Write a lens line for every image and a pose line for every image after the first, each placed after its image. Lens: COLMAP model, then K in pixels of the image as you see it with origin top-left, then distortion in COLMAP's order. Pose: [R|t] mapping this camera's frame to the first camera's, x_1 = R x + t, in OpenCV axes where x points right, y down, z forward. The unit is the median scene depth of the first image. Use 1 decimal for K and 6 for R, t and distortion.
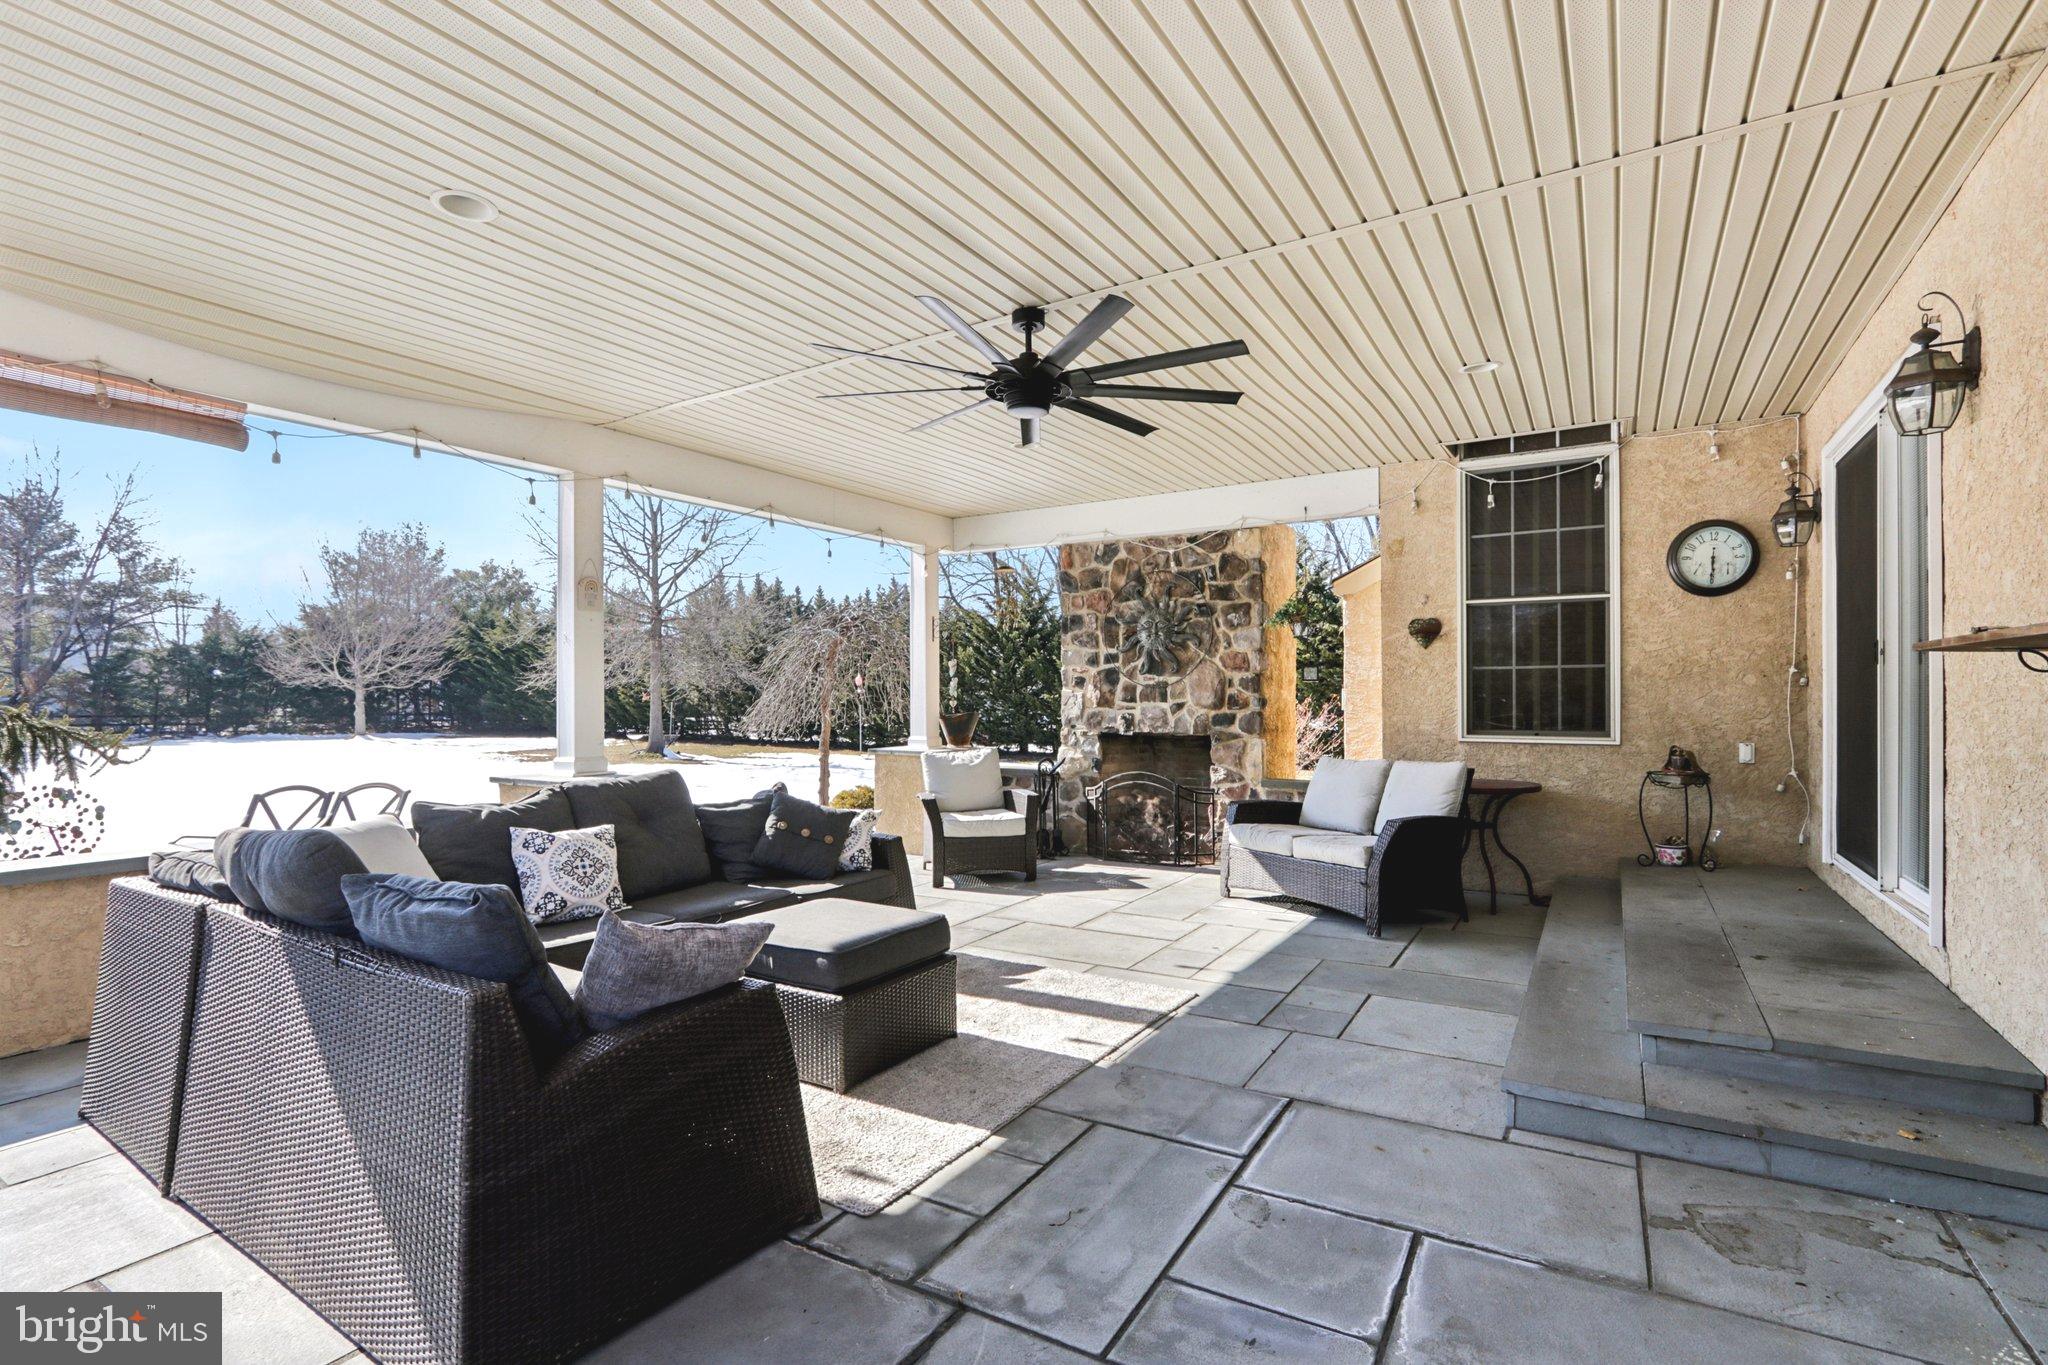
lens RADIAL K [[951.3, 0, 1023.7], [0, 951.3, 696.7], [0, 0, 1]] dist [-0.001362, -0.000171]
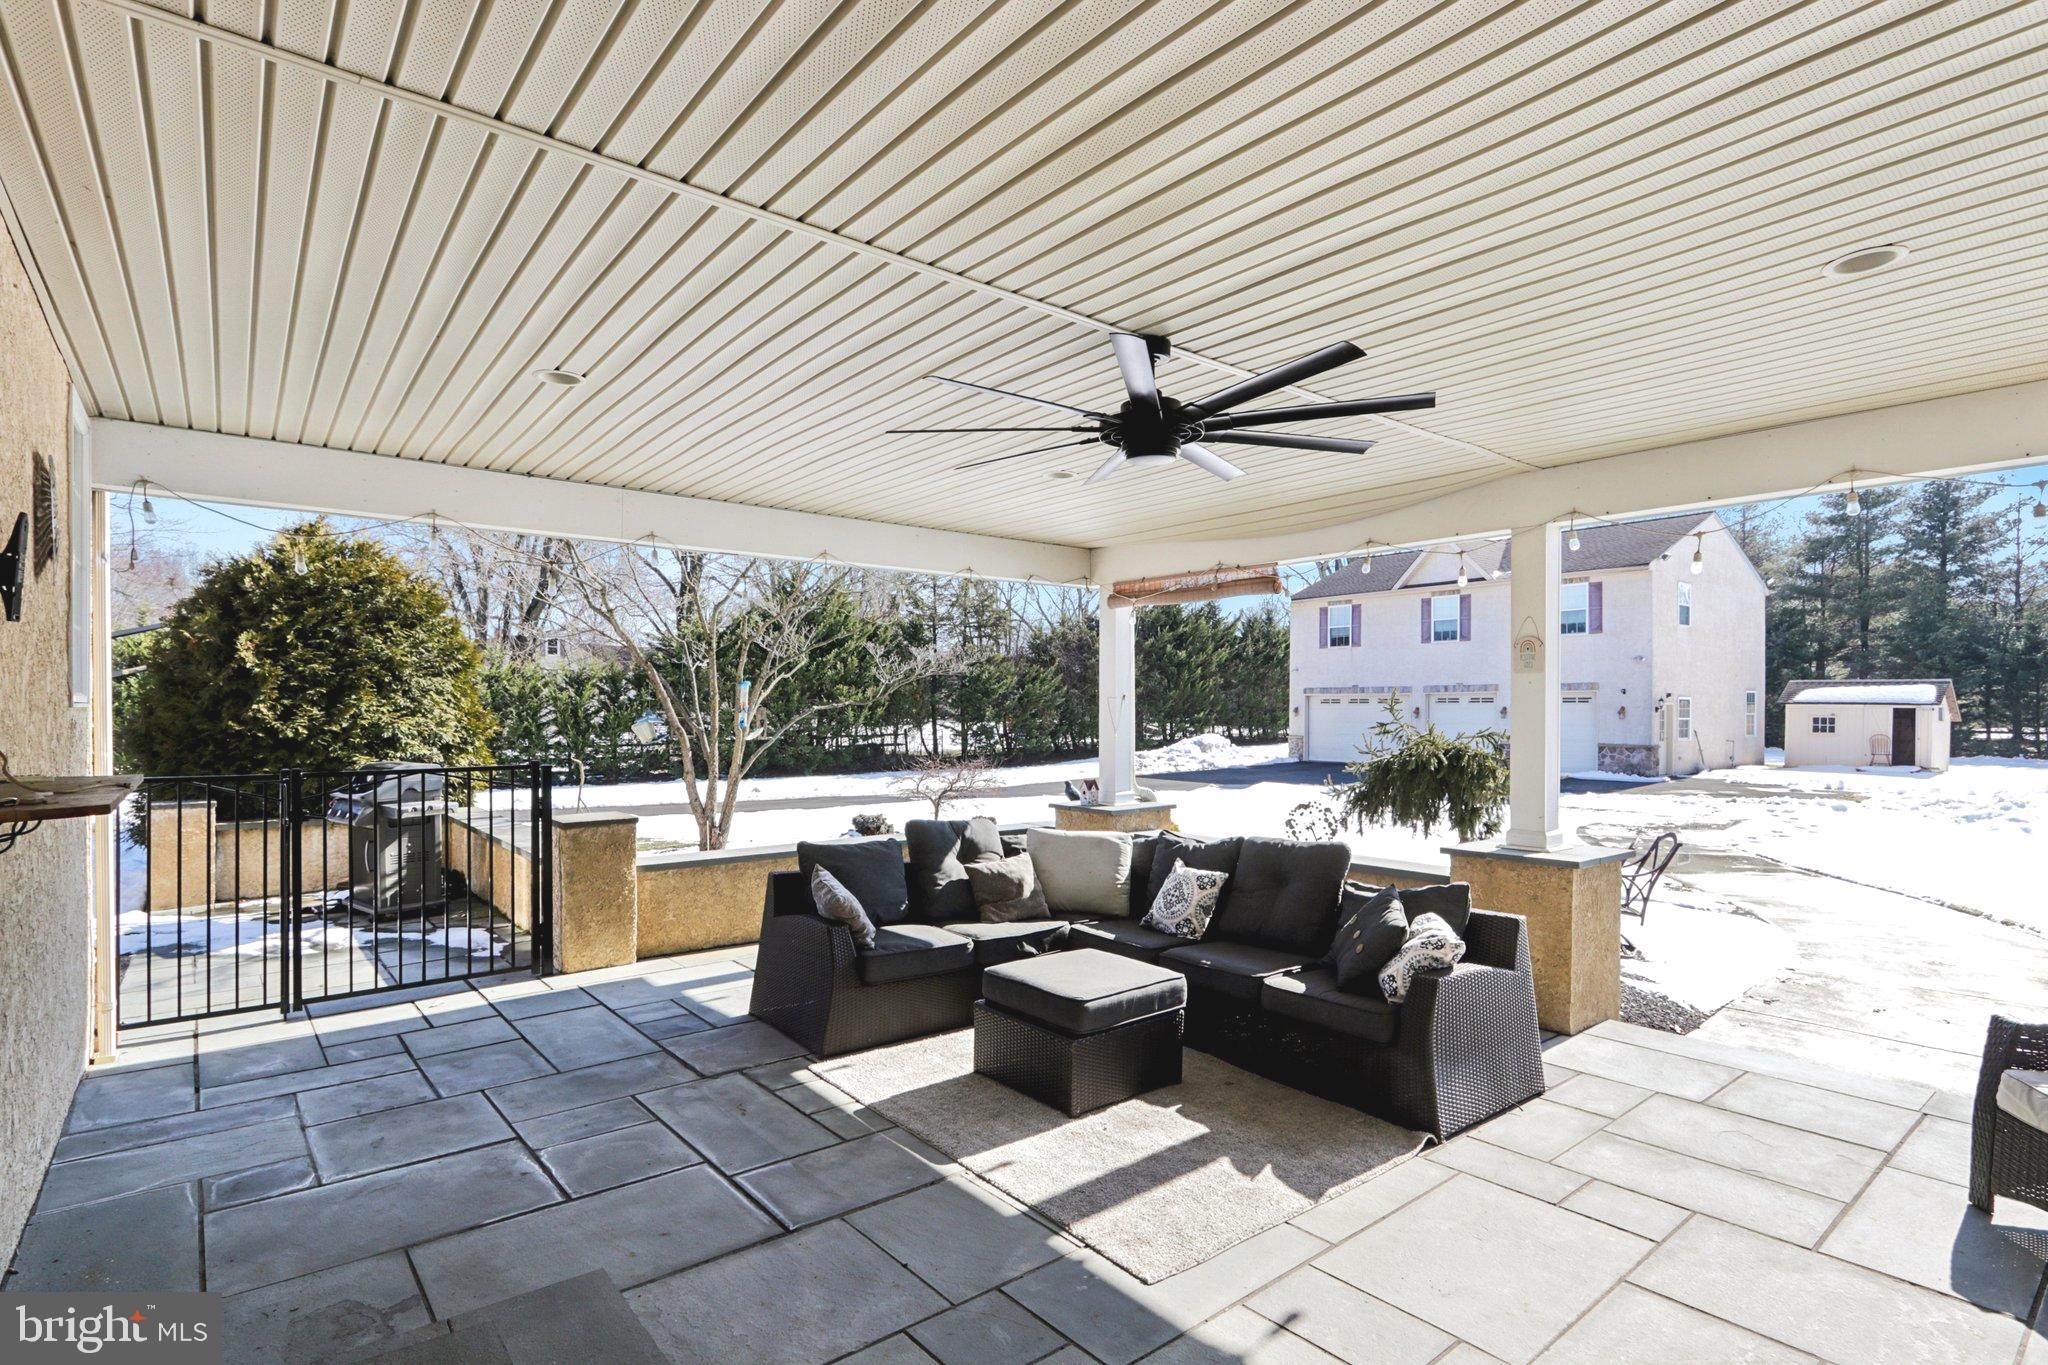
lens RADIAL K [[1027.3, 0, 1027.5], [0, 1027.3, 715.2], [0, 0, 1]] dist [-0.002160, -0.000264]
pose [[-0.340598, 0.004871, -0.940196, 1.284797], [0.004662, 0.999983, 0.003492, -0.108856], [0.940197, -0.003194, -0.340615, 1.733652]]
